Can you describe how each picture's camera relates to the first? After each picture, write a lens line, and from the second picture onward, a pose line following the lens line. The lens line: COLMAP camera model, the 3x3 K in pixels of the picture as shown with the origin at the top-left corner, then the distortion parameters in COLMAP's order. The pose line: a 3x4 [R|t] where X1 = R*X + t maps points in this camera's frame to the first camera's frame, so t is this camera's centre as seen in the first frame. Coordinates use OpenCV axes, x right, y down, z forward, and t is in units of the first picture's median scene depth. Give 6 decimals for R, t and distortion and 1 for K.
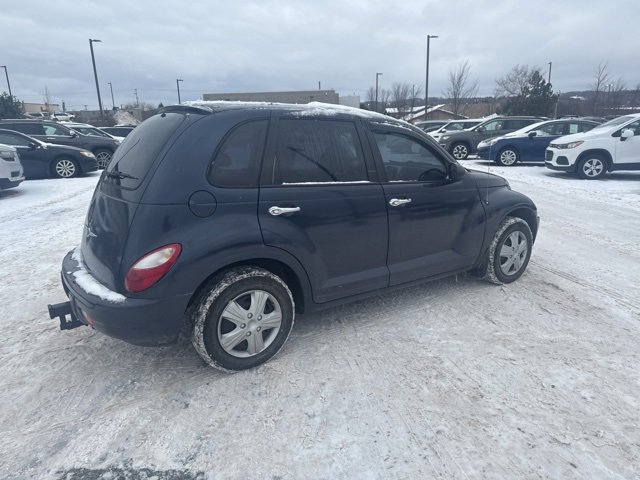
lens RADIAL K [[454.9, 0, 327.8], [0, 454.9, 239.7], [0, 0, 1]] dist [0.035160, -0.041530]
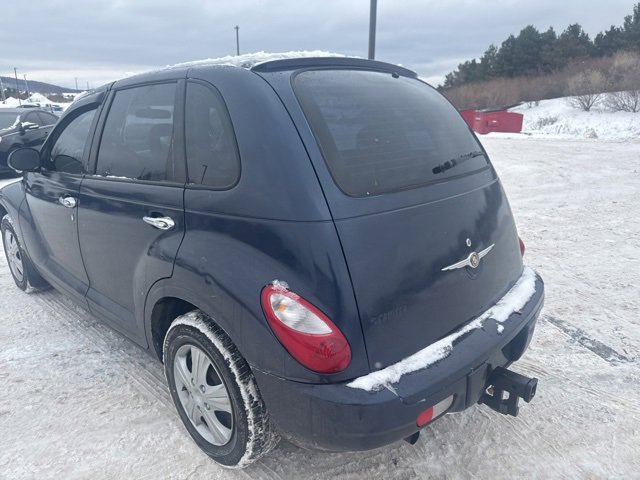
lens RADIAL K [[454.9, 0, 327.8], [0, 454.9, 239.7], [0, 0, 1]] dist [0.035160, -0.041530]
pose [[-0.209397, -0.256870, 0.943489, -0.992426], [0.240651, 0.921664, 0.304338, -0.259768], [-0.947755, 0.290779, -0.131177, 1.177507]]
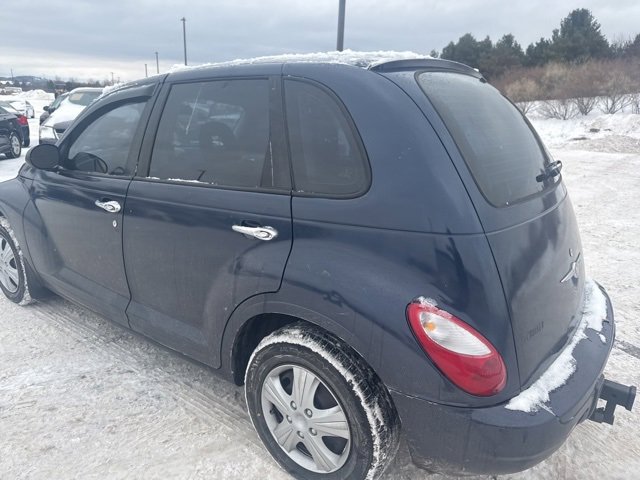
lens RADIAL K [[454.9, 0, 327.8], [0, 454.9, 239.7], [0, 0, 1]] dist [0.035160, -0.041530]
pose [[-0.326725, -0.258784, 0.909000, -0.904149], [0.201963, 0.920451, 0.334636, -0.306514], [-0.923289, 0.292918, -0.248470, 1.353945]]
